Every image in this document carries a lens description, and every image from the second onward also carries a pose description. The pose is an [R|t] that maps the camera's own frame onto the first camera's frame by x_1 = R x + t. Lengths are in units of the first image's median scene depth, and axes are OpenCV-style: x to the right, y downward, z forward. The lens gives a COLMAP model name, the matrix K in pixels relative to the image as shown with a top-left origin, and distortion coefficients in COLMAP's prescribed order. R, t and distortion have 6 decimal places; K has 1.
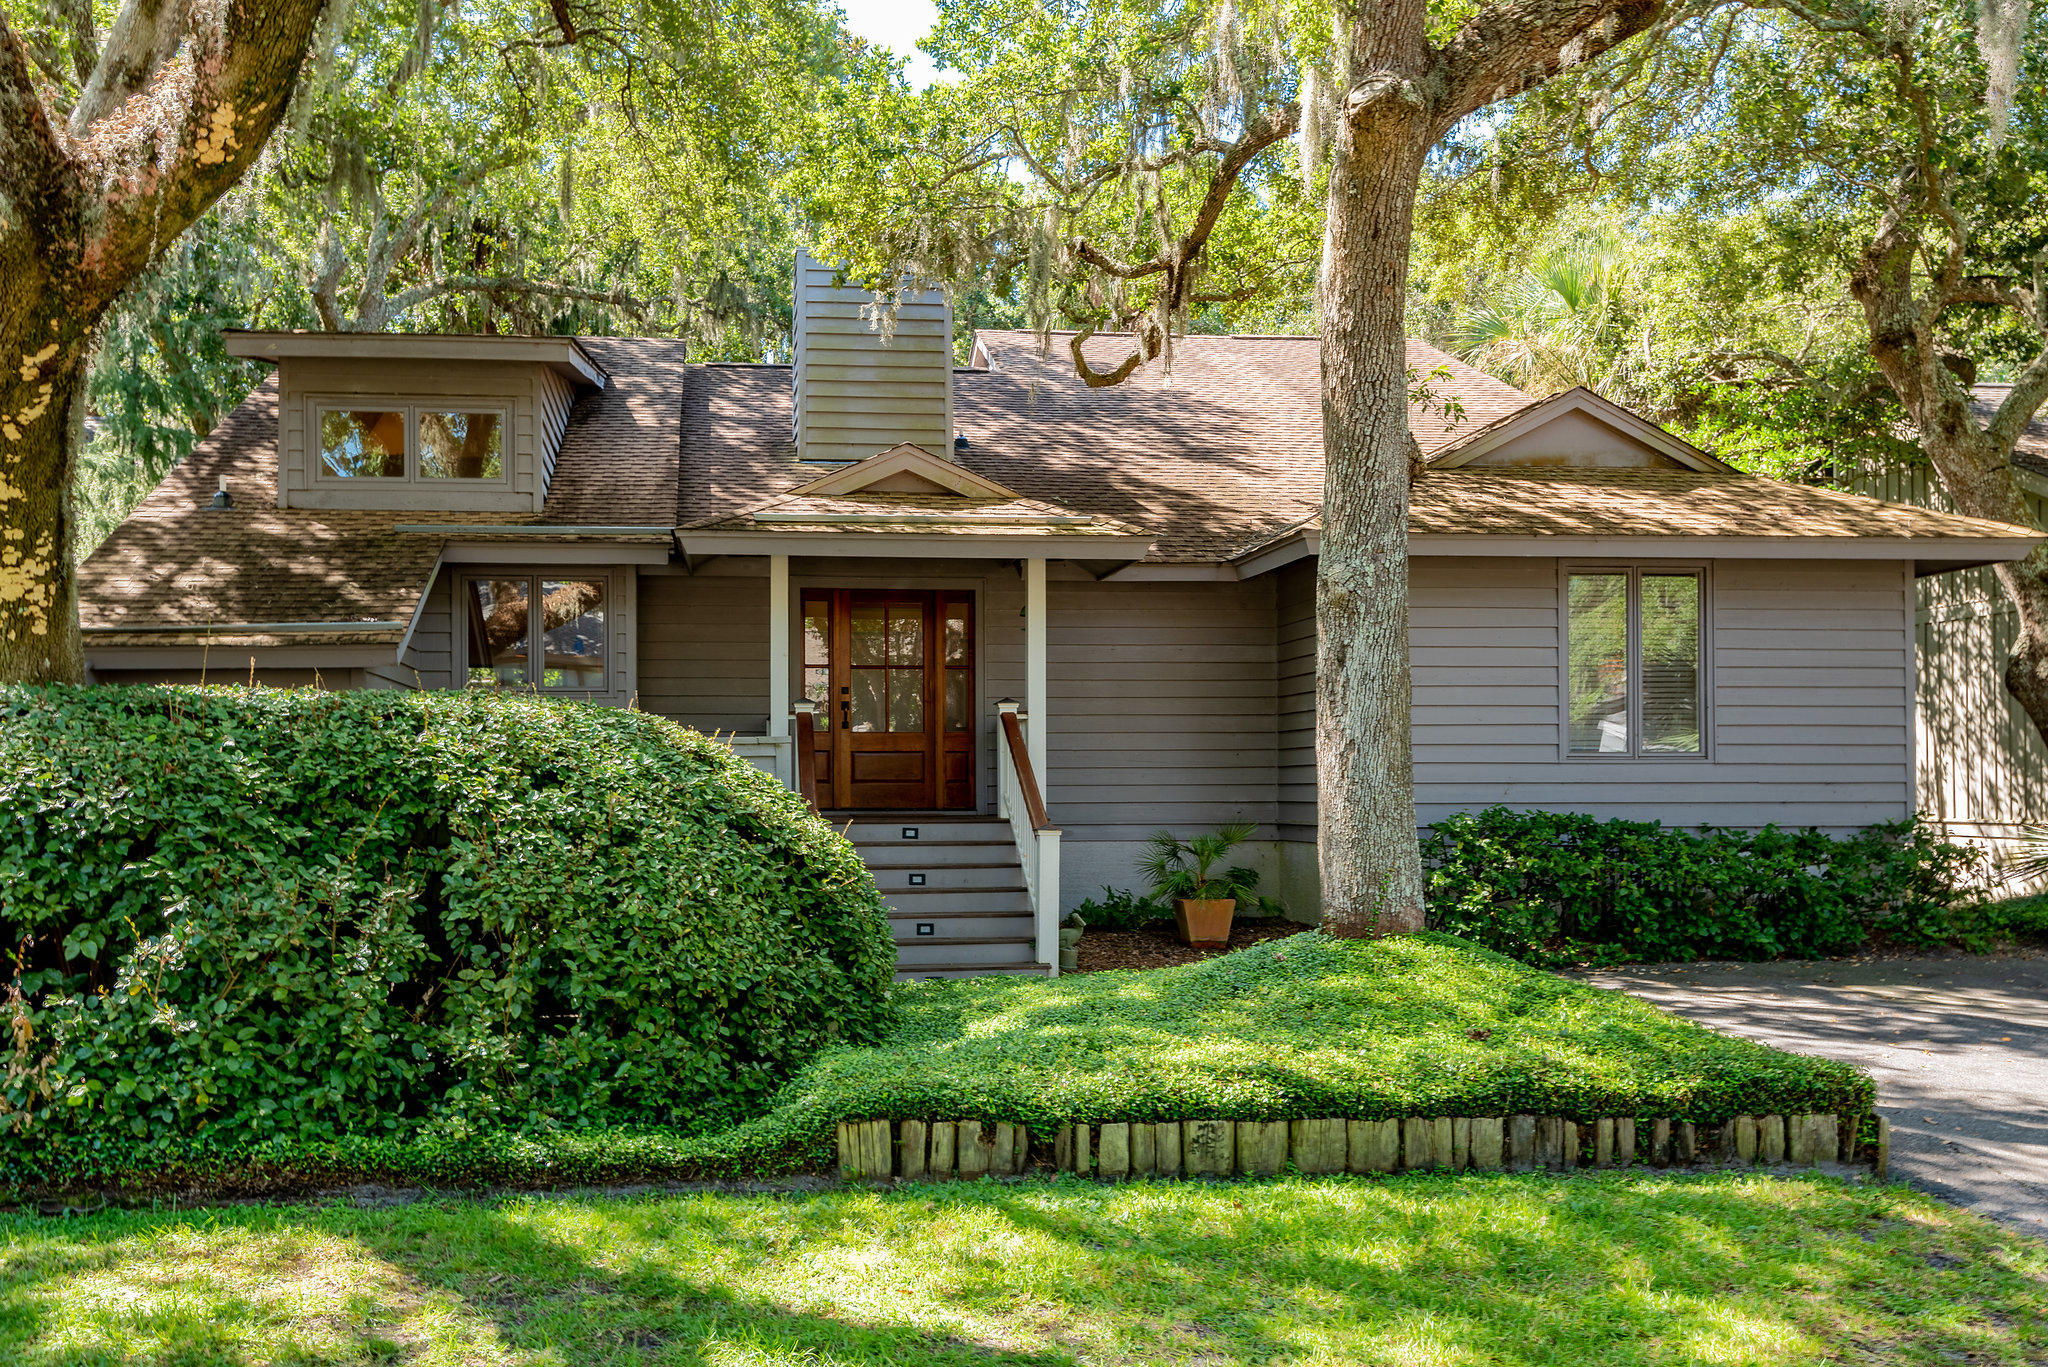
lens RADIAL K [[1669.1, 0, 1023.6], [0, 1669.1, 691.4], [0, 0, 1]] dist [0.044989, -0.036471]
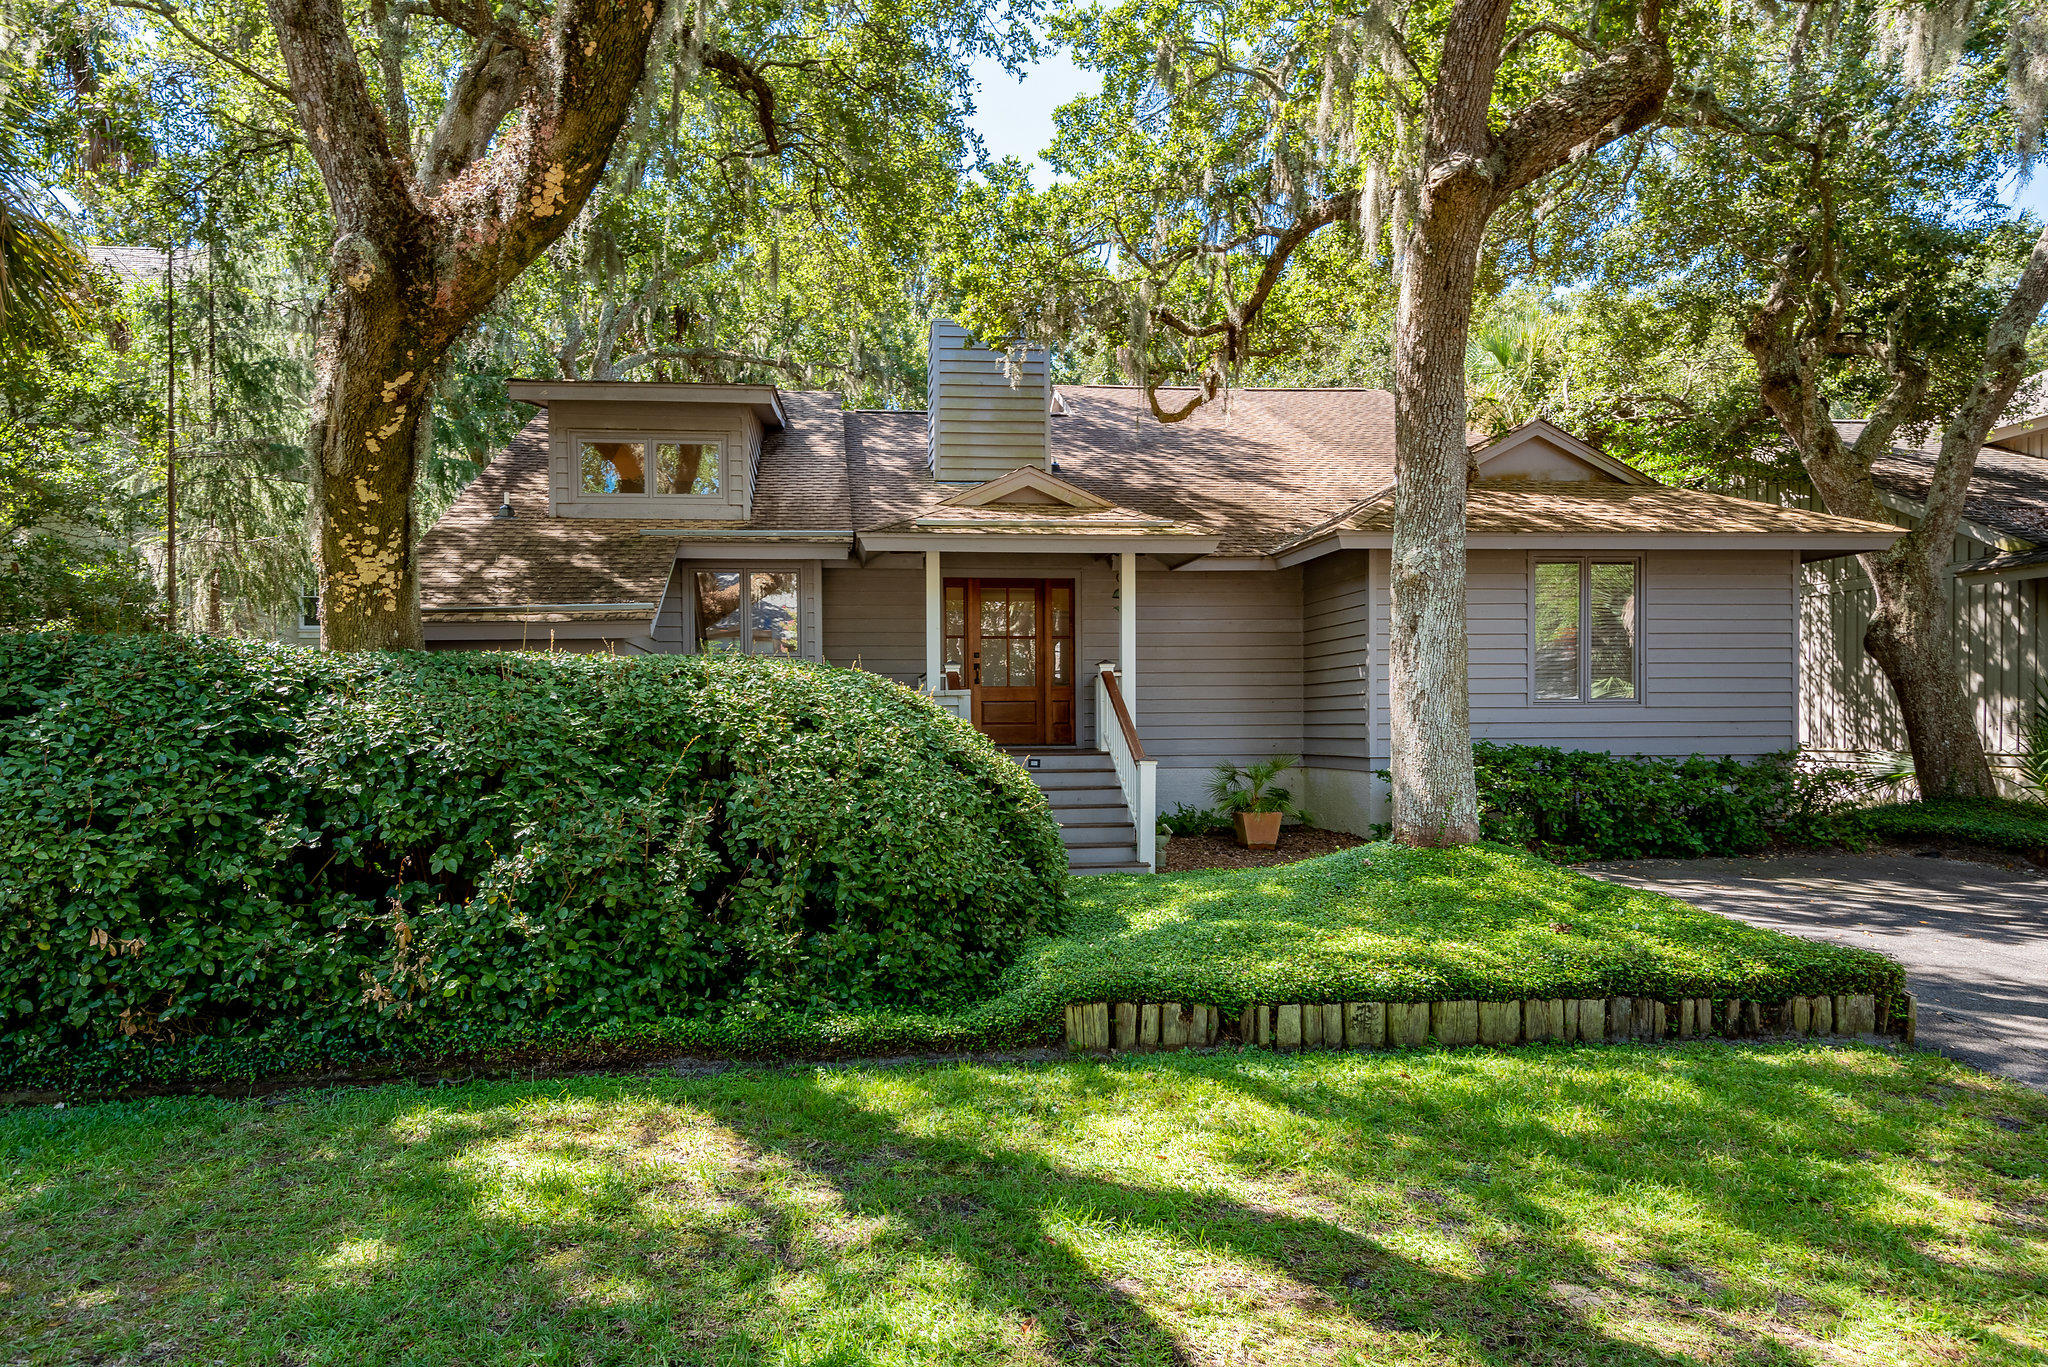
lens RADIAL K [[1173.8, 0, 1024.0], [0, 1173.8, 683.5], [0, 0, 1]] dist [0.054504, -0.036945]
pose [[0.999989, -0.004634, -0.000659, -0.118267], [0.004647, 0.999747, 0.022003, 0.002920], [0.000557, -0.022005, 0.999758, 0.121867]]
